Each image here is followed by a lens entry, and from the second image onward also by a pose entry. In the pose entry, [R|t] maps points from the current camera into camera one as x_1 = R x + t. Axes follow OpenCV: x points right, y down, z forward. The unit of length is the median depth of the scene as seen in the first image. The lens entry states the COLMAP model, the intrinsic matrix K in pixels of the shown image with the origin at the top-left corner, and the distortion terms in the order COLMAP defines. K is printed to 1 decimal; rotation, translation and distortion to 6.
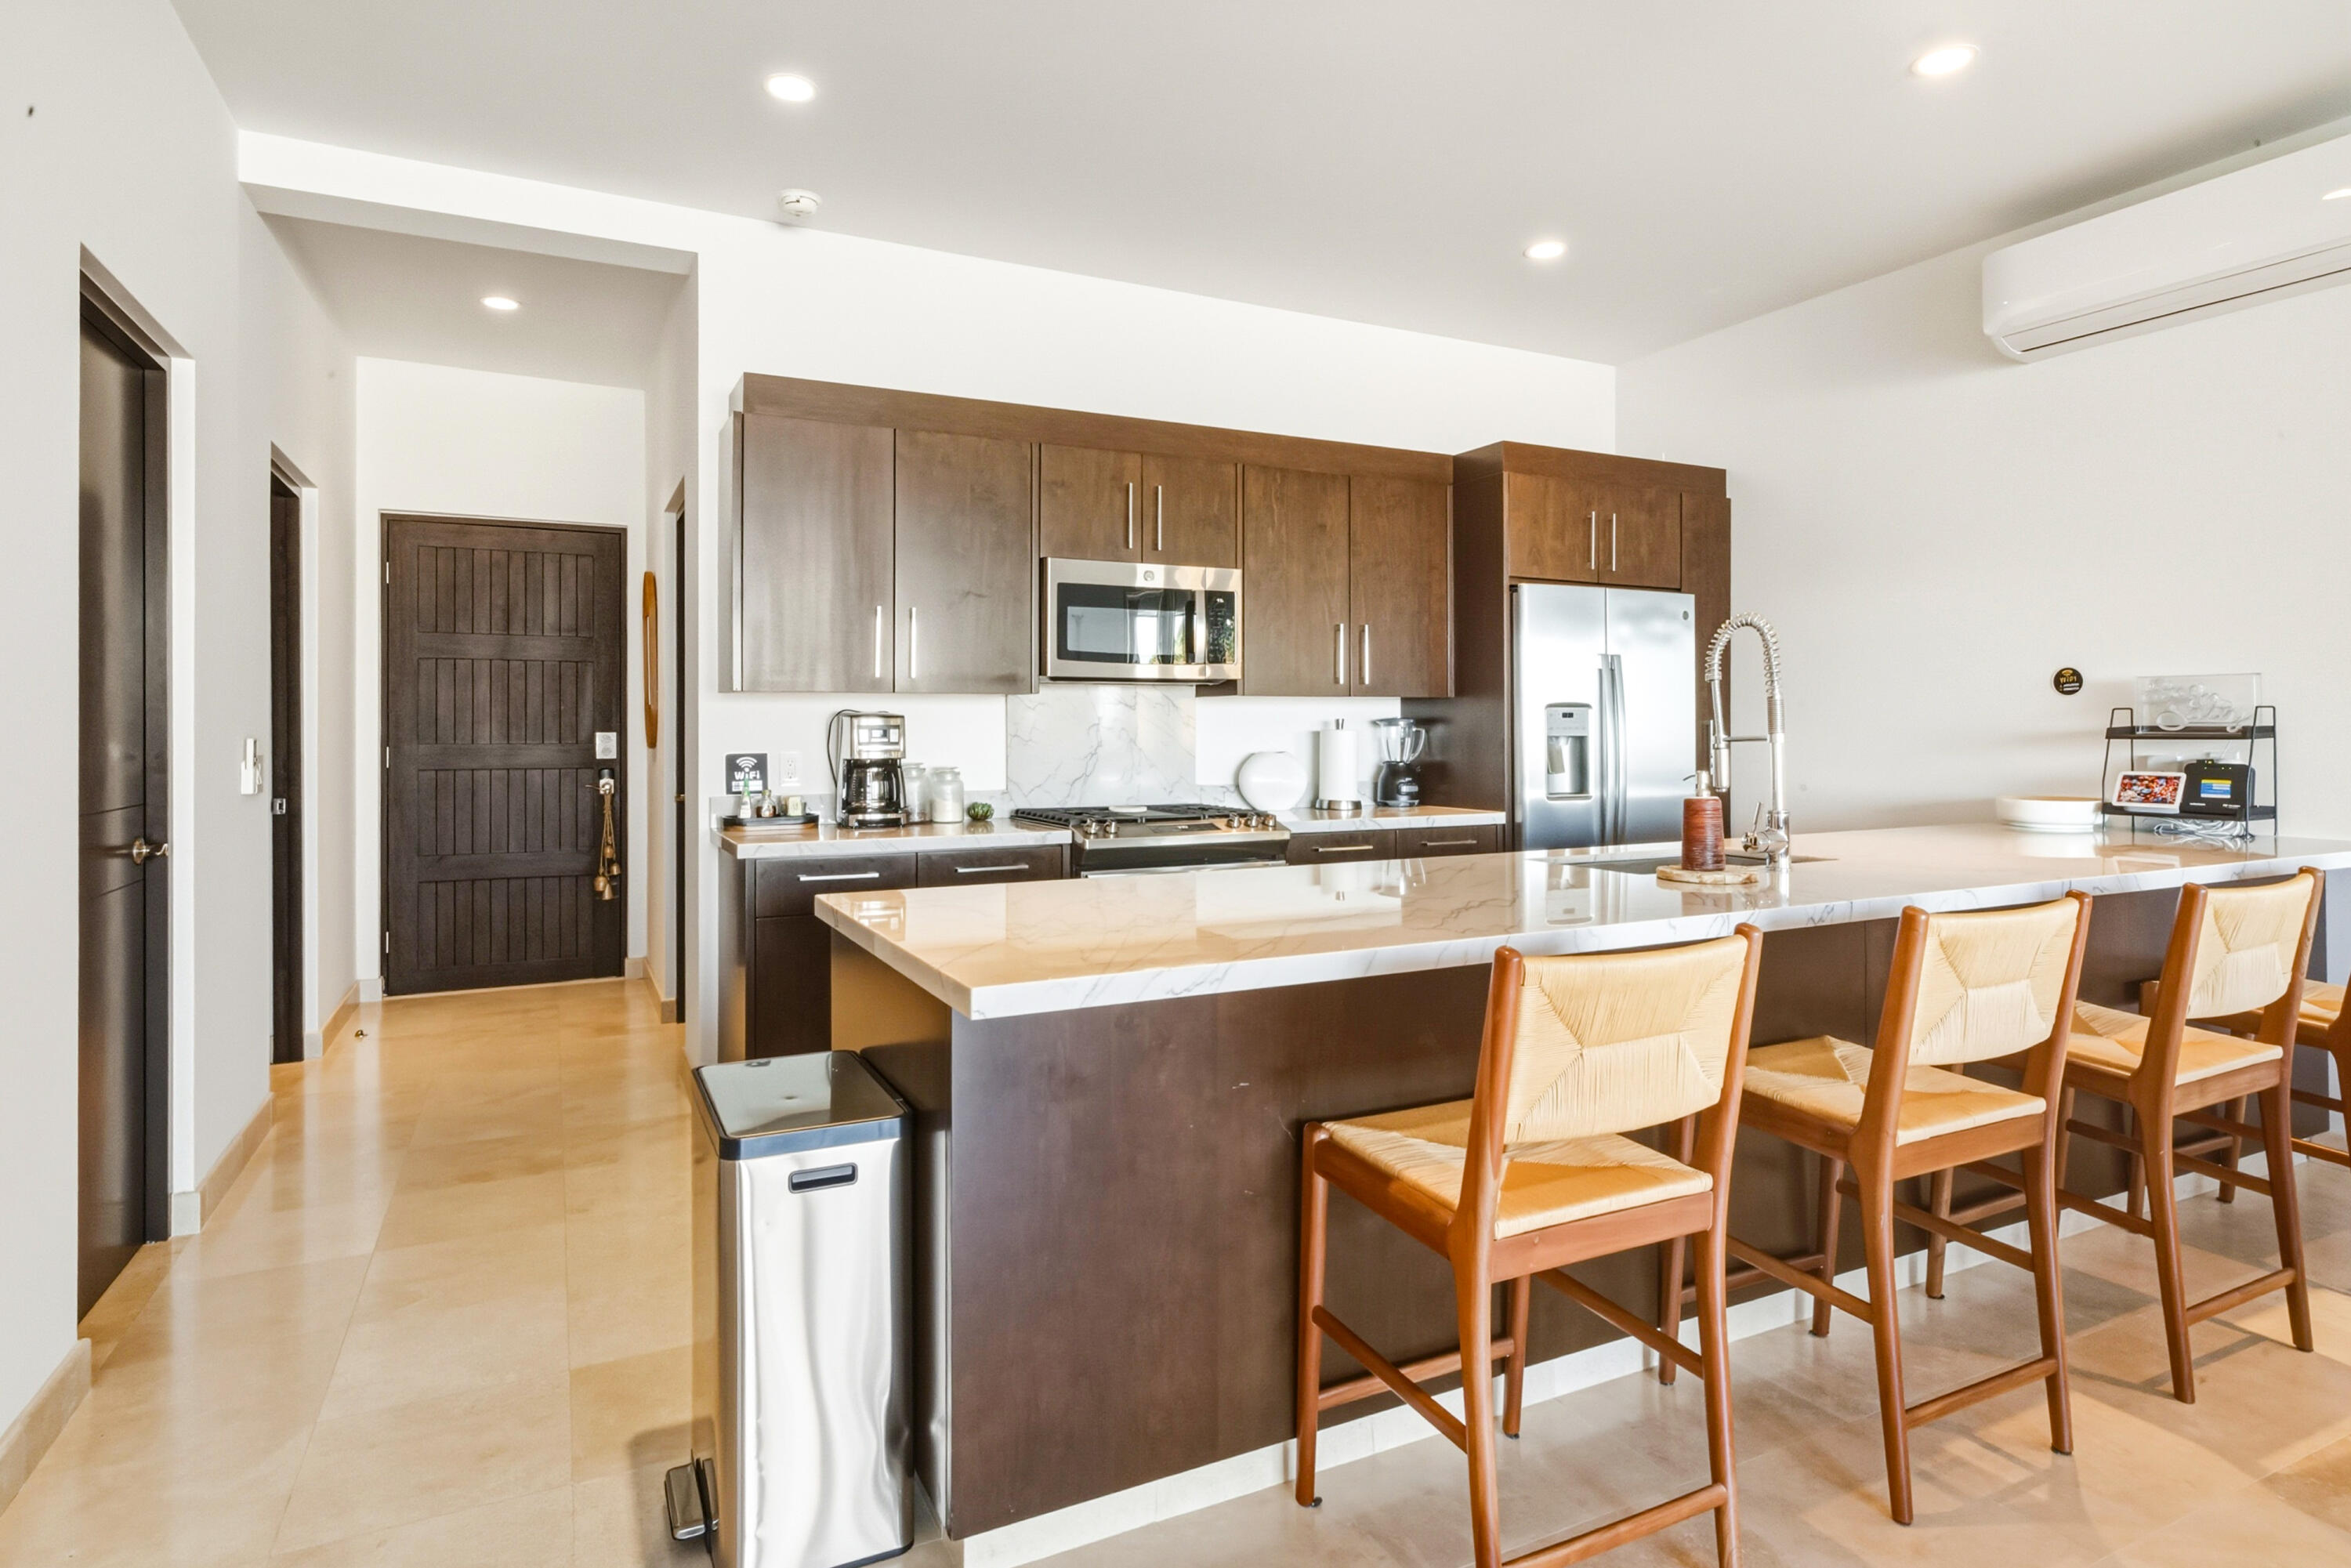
lens RADIAL K [[1262.3, 0, 1181.0], [0, 1262.3, 719.3], [0, 0, 1]] dist [-0.001617, -0.000084]
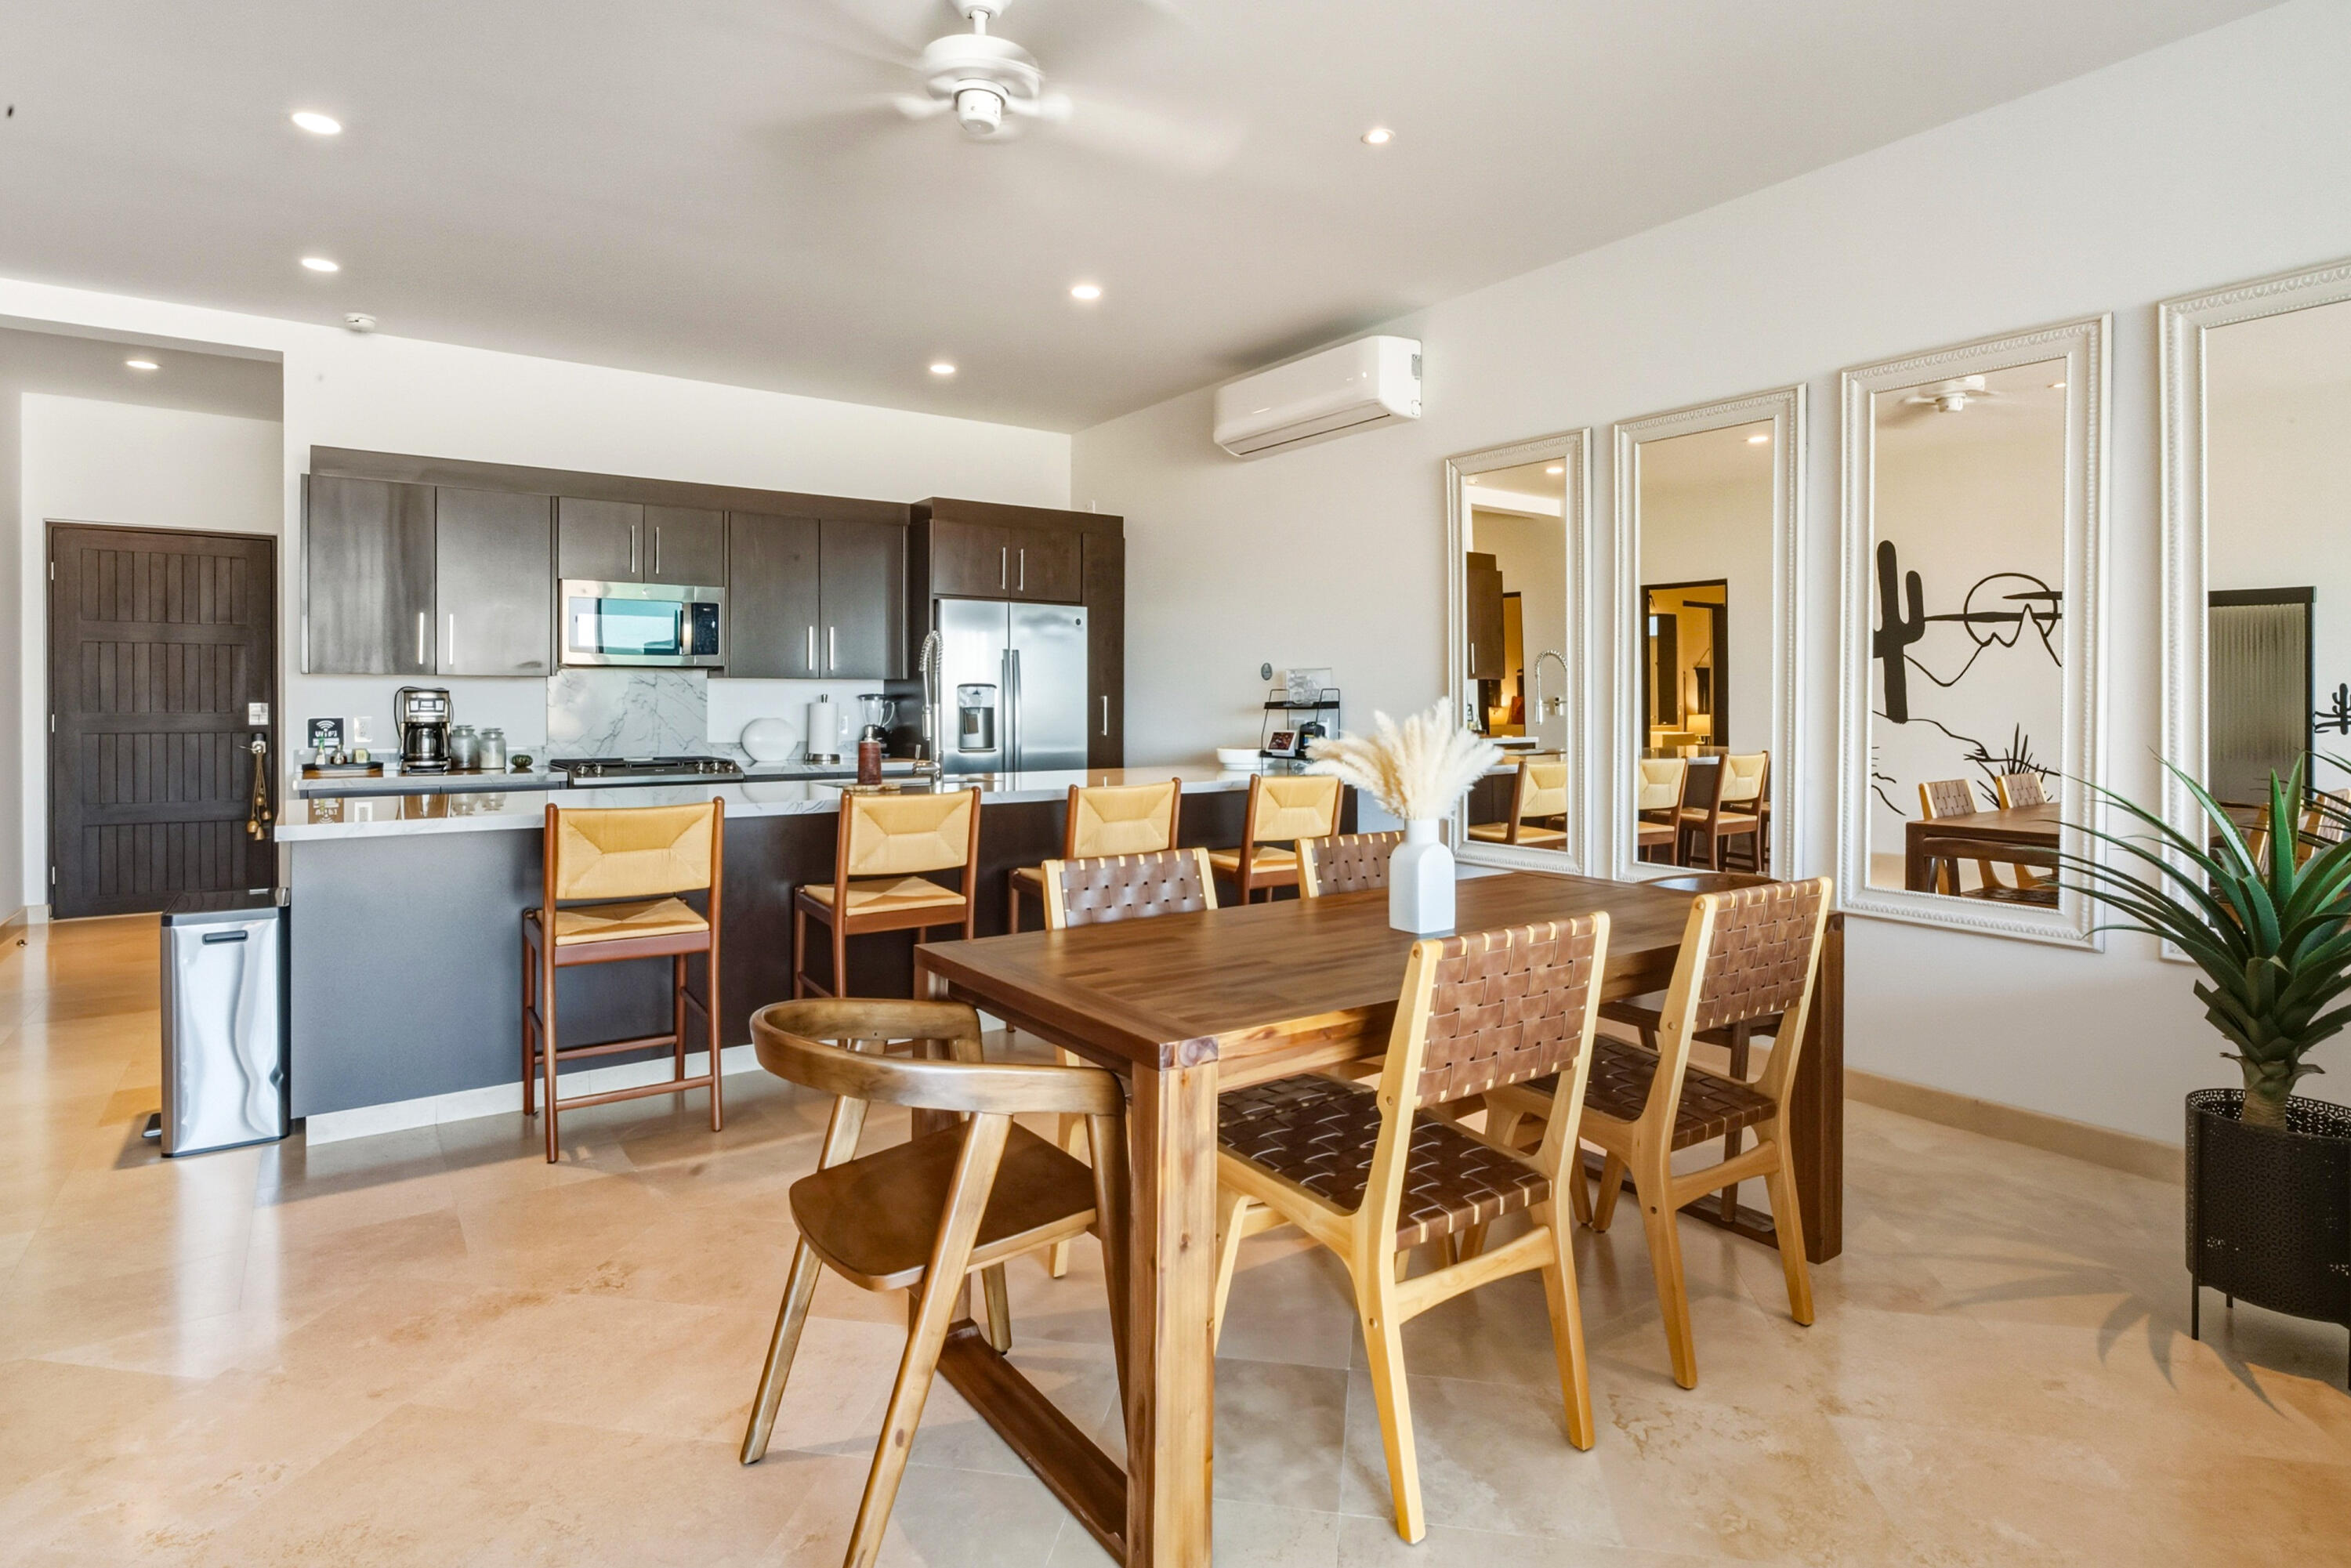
lens RADIAL K [[1217.0, 0, 1171.9], [0, 1217.0, 706.8], [0, 0, 1]] dist [0.000318, -0.000407]
pose [[0.989473, 0.002277, 0.144703, 0.325021], [-0.003709, 0.999947, 0.009629, -0.001182], [-0.144673, -0.010064, 0.989428, -0.382647]]
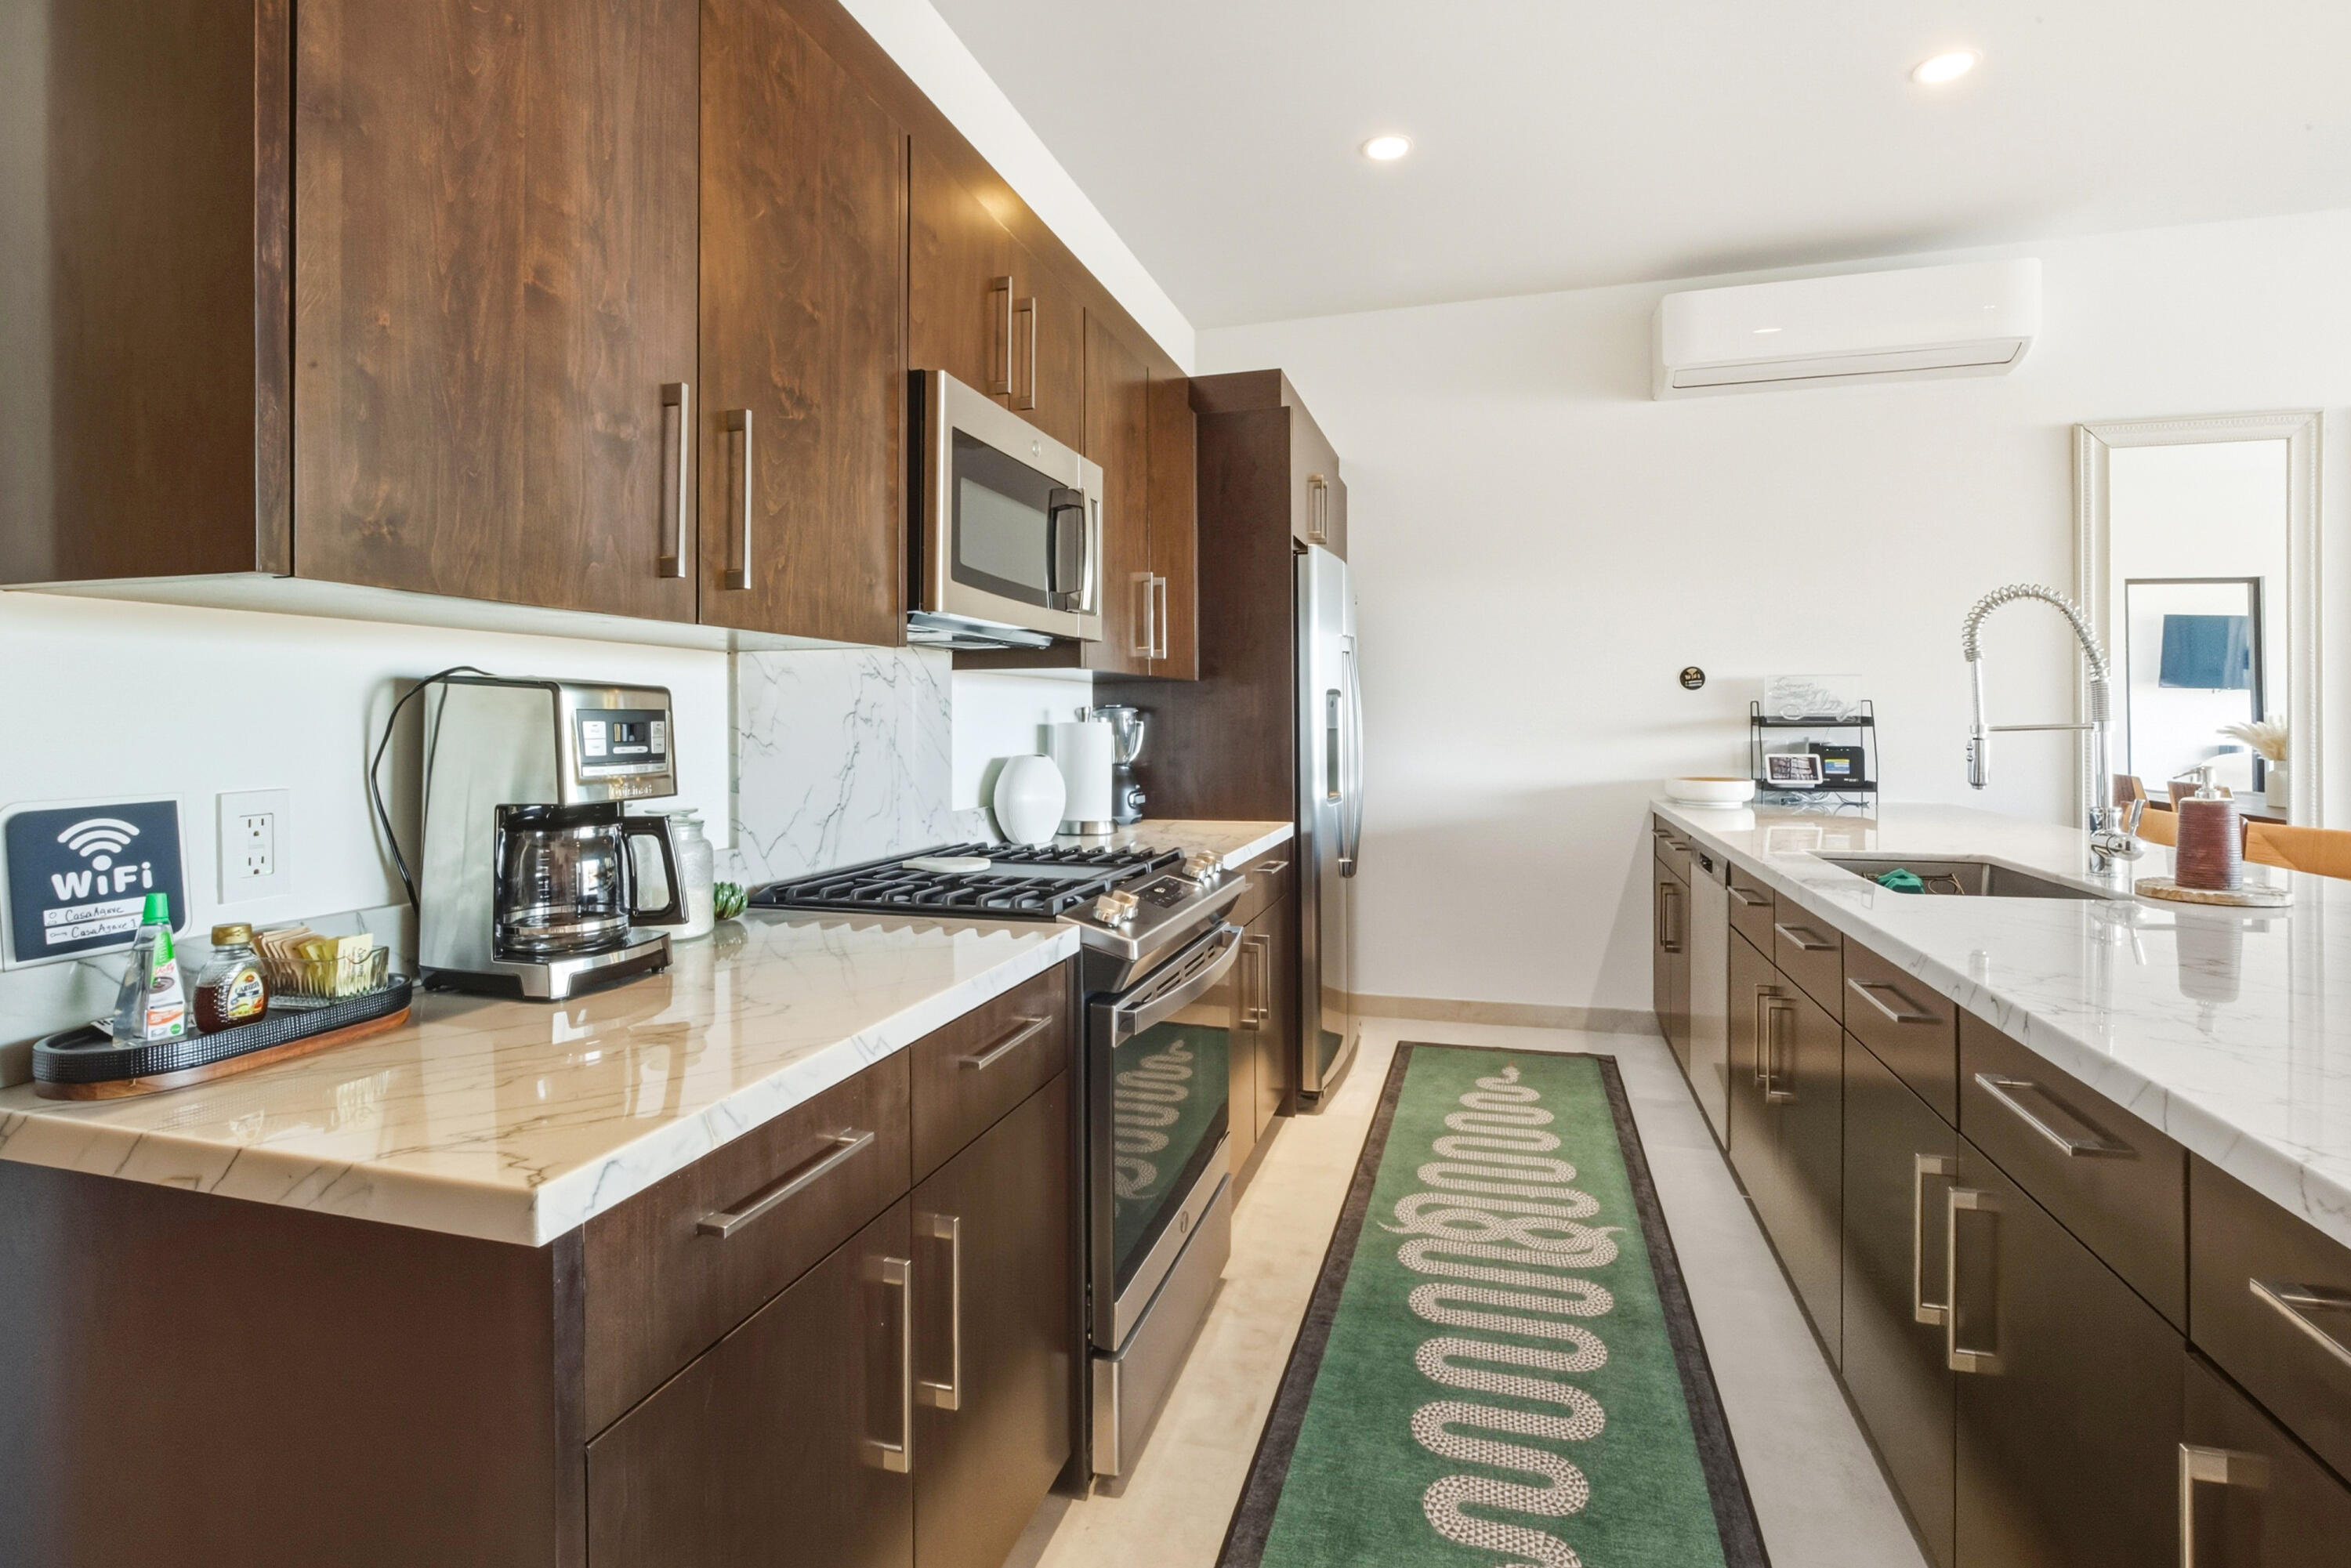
lens RADIAL K [[1104.7, 0, 1207.7], [0, 1104.7, 710.7], [0, 0, 1]] dist [-0.001682, 0.000018]
pose [[0.665859, 0.005240, 0.746059, -0.316317], [-0.002424, 0.999985, -0.004860, 0.005145], [-0.746074, 0.001428, 0.665862, 0.559753]]
